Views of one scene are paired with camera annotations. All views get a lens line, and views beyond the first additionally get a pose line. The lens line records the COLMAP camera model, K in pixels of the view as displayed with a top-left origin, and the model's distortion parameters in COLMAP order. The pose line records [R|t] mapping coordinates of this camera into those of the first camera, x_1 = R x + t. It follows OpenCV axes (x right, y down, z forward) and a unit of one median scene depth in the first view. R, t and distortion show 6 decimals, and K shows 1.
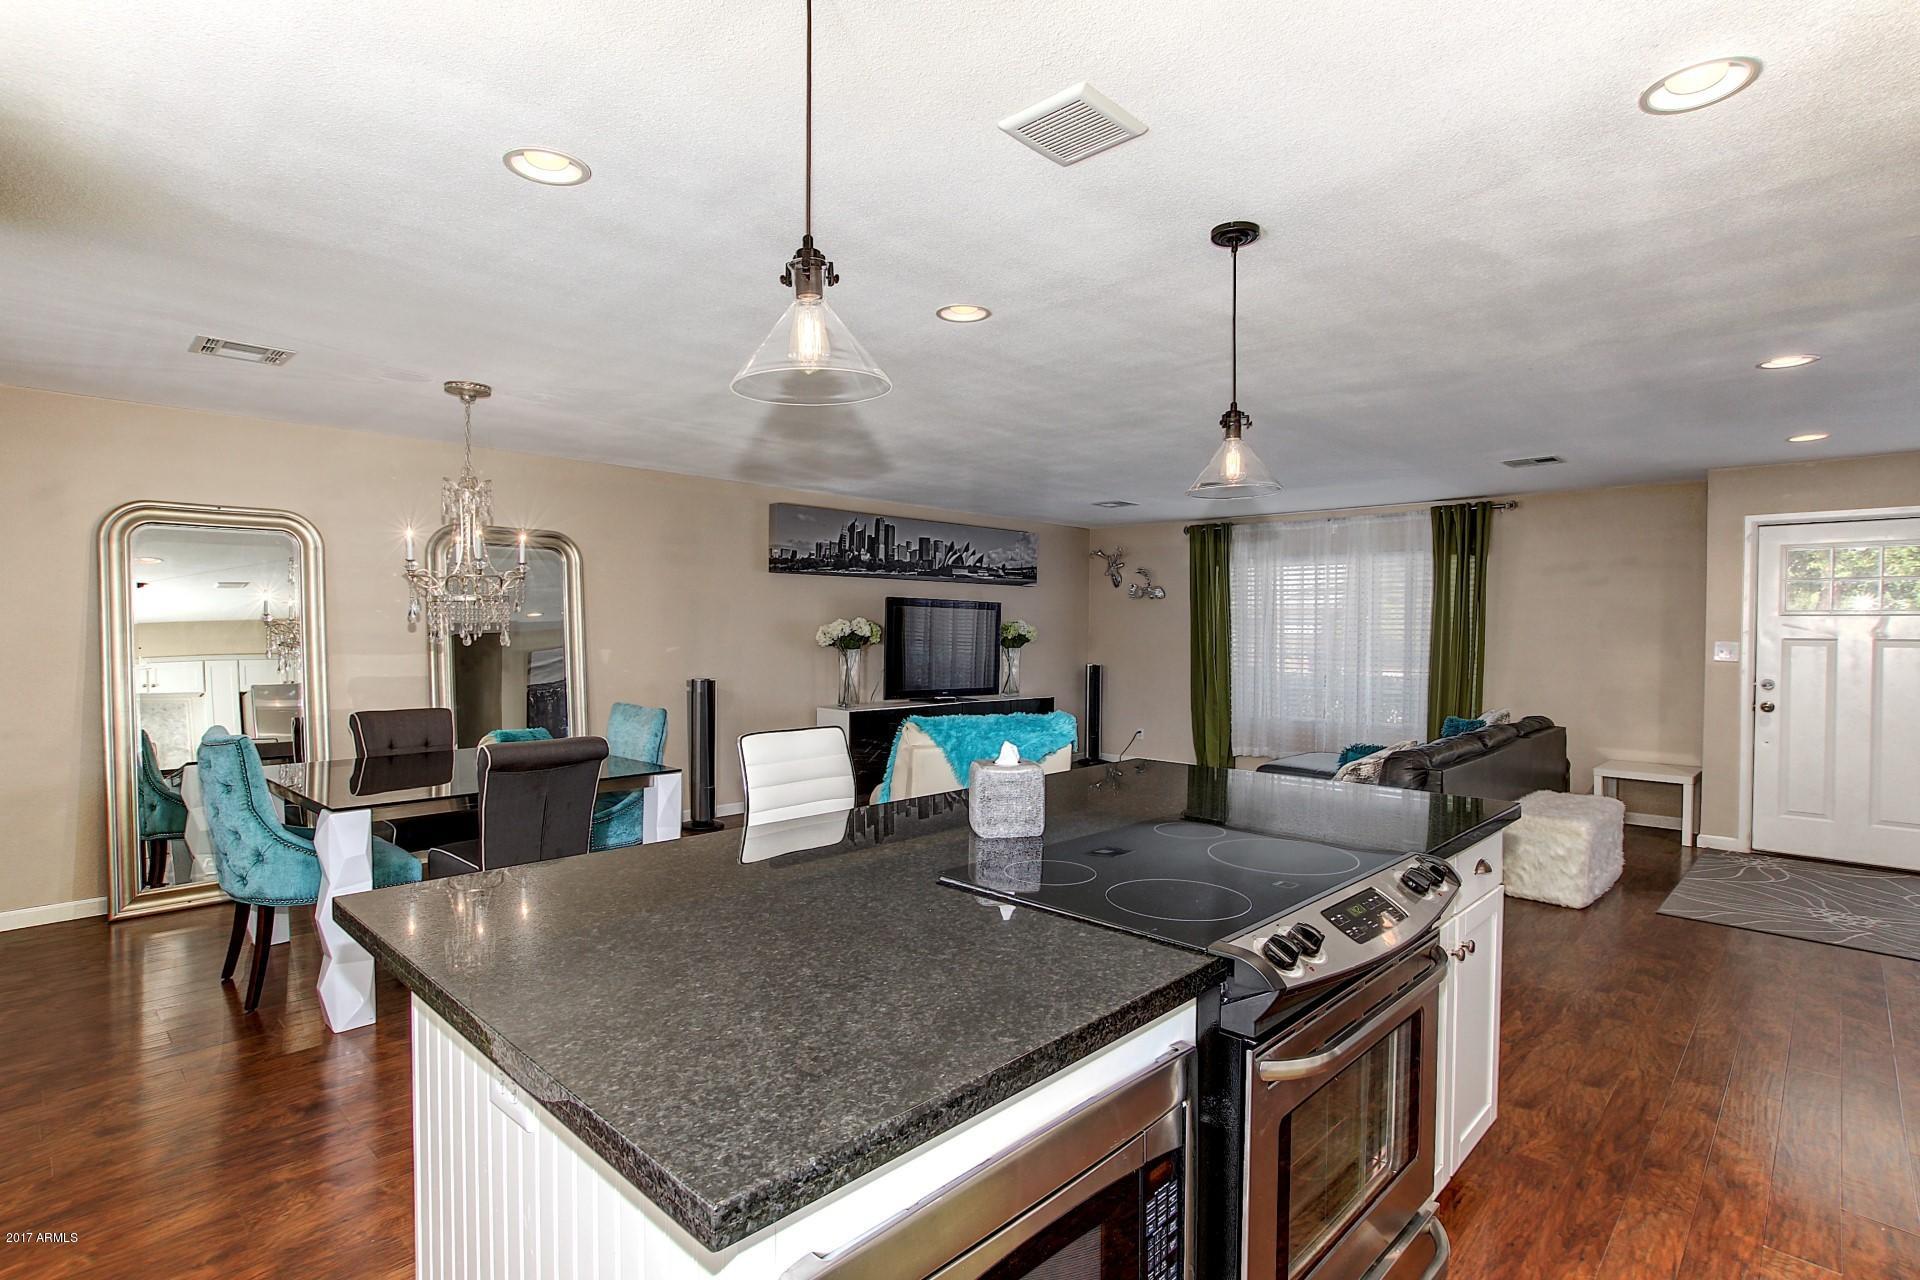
lens RADIAL K [[957.6, 0, 972.5], [0, 957.6, 643.3], [0, 0, 1]] dist [0.002245, 0.001228]
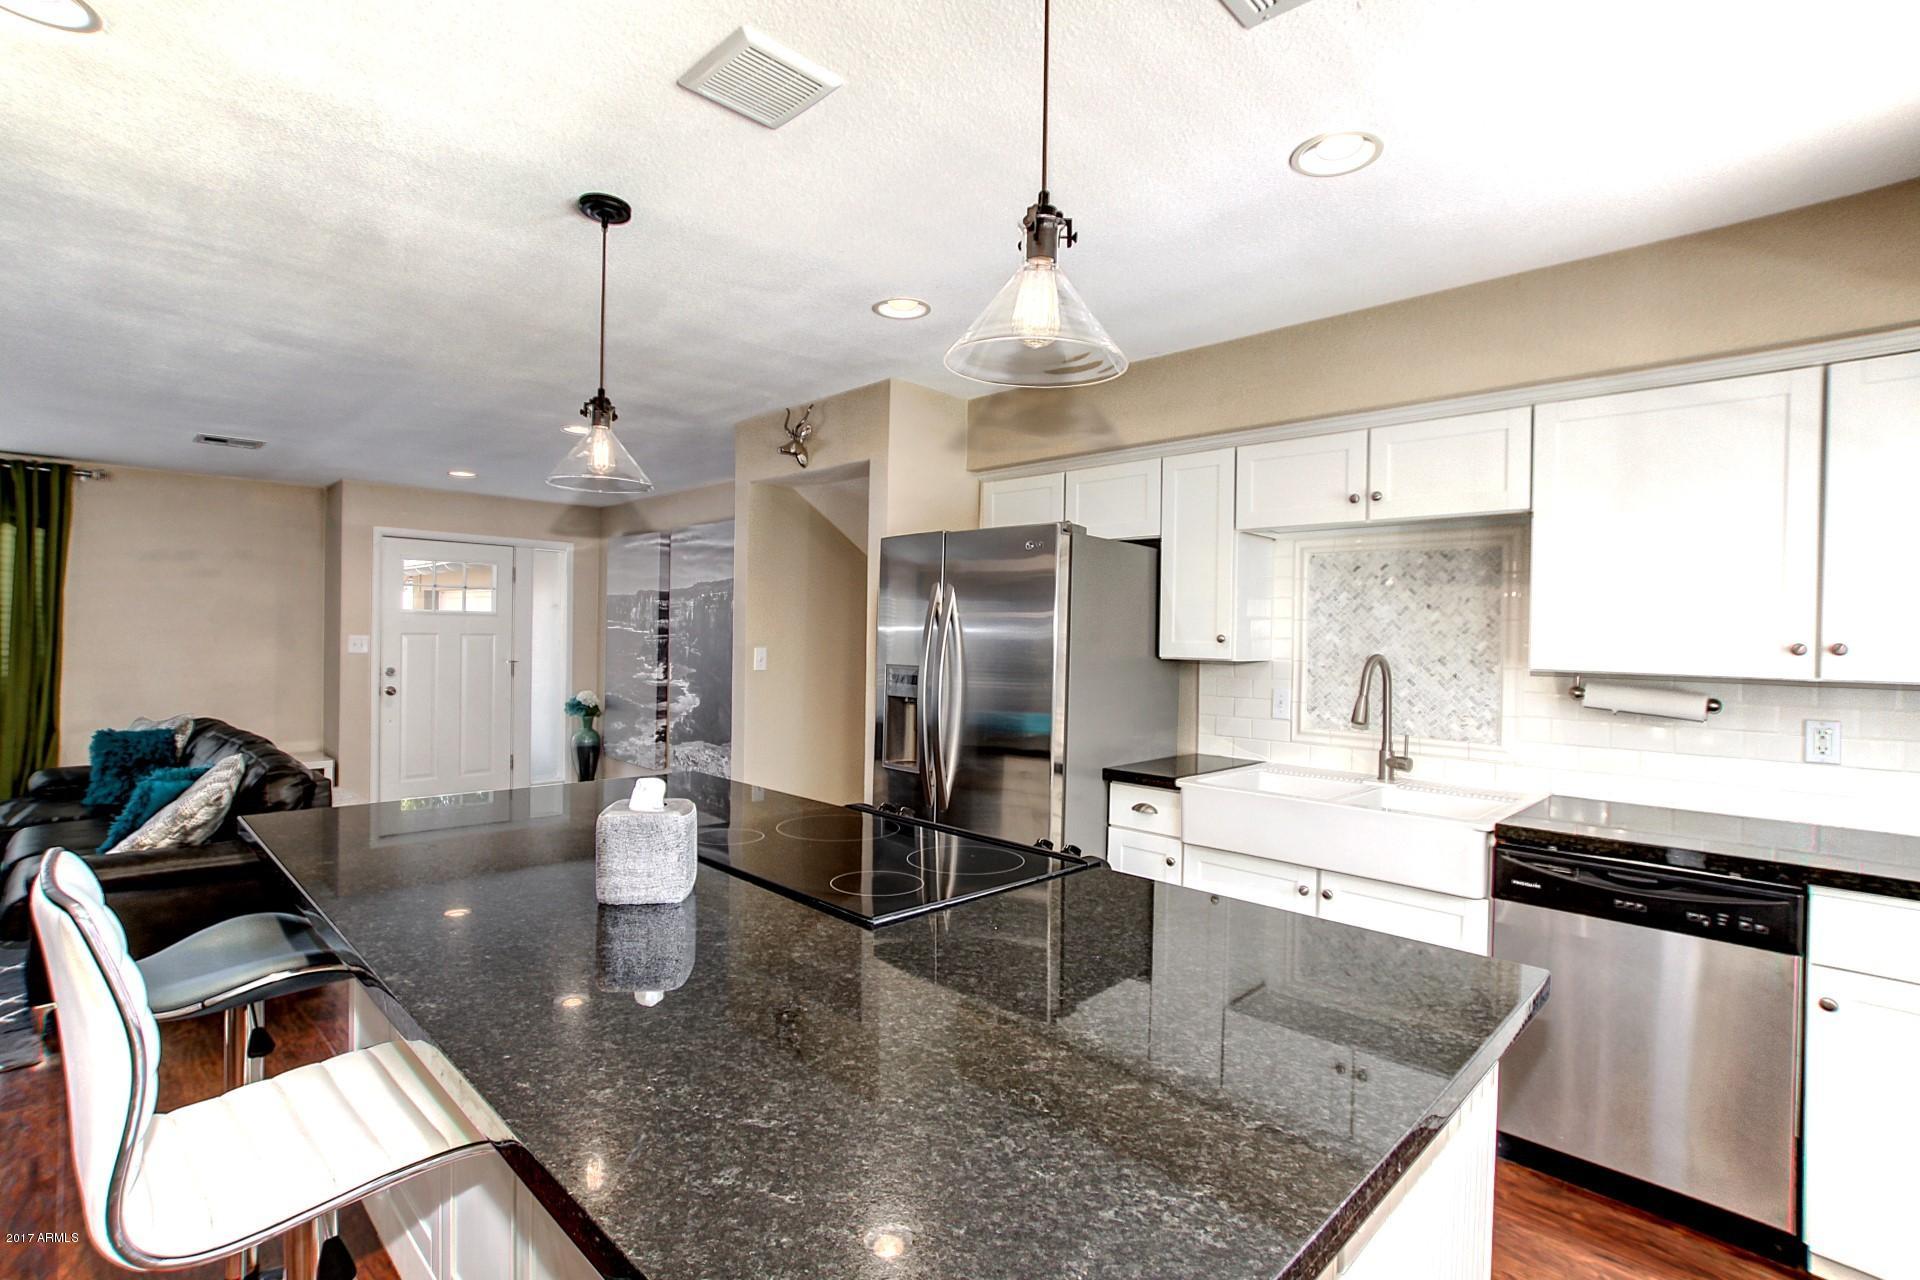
lens RADIAL K [[903.6, 0, 967.0], [0, 903.6, 644.2], [0, 0, 1]] dist [-0.031462, 0.010516]
pose [[0.018400, -0.015951, 0.999703, -0.192556], [0.002396, 0.999871, 0.015910, -0.004979], [-0.999828, 0.002102, 0.018436, 0.203334]]
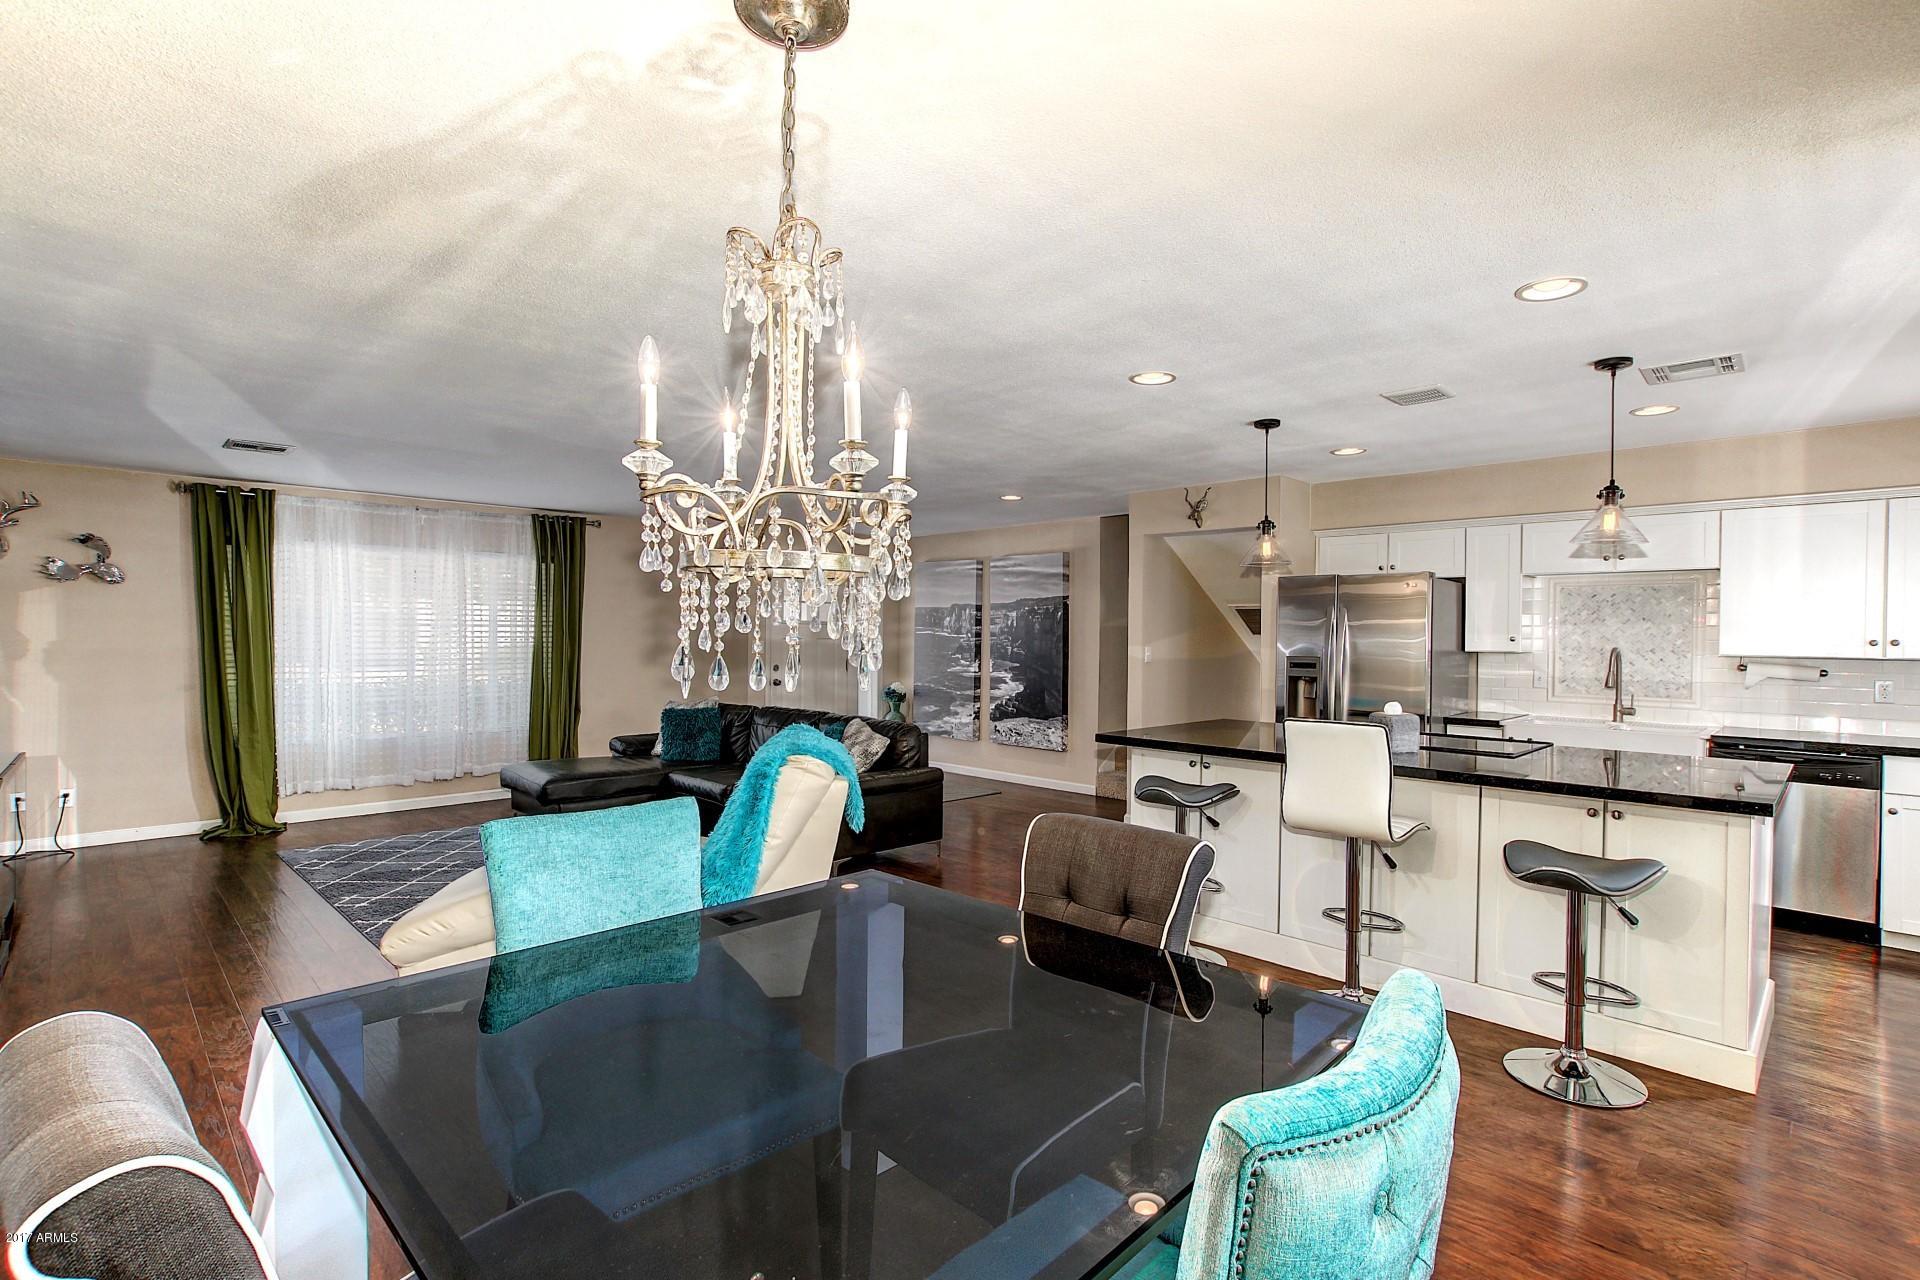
lens RADIAL K [[903.6, 0, 968.1], [0, 903.6, 646.7], [0, 0, 1]] dist [-0.031462, 0.010516]
pose [[0.030038, -0.019309, 0.999362, -0.469240], [0.009942, 0.999770, 0.019018, -0.011714], [-0.999499, 0.009364, 0.030223, 0.486953]]
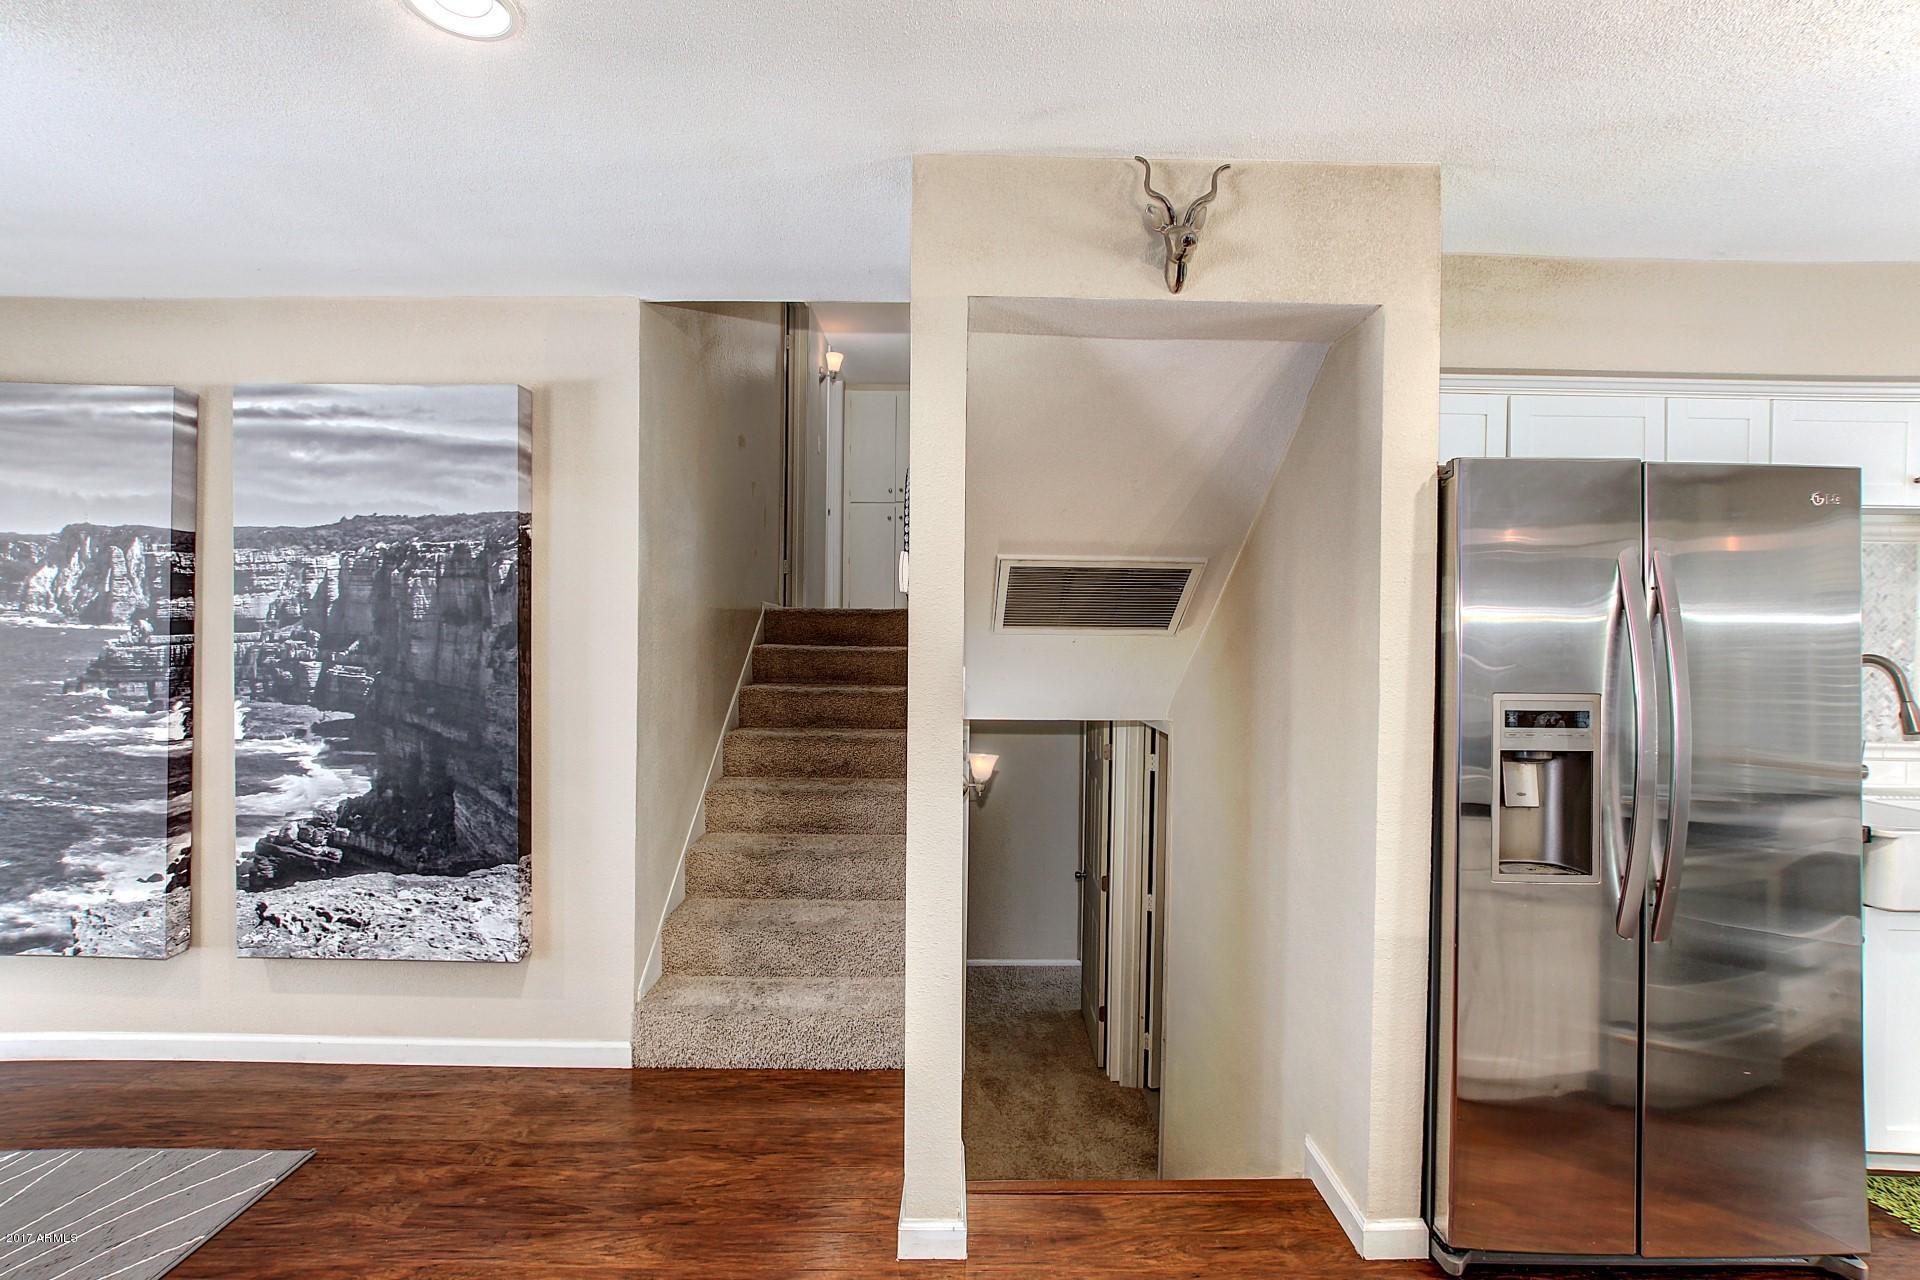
lens RADIAL K [[903.6, 0, 978.8], [0, 903.6, 644.2], [0, 0, 1]] dist [-0.031462, 0.010516]
pose [[-0.688059, -0.023044, 0.725289, 0.181255], [-0.001018, 0.999525, 0.030792, -0.008375], [-0.725654, 0.020448, -0.687756, 0.521203]]
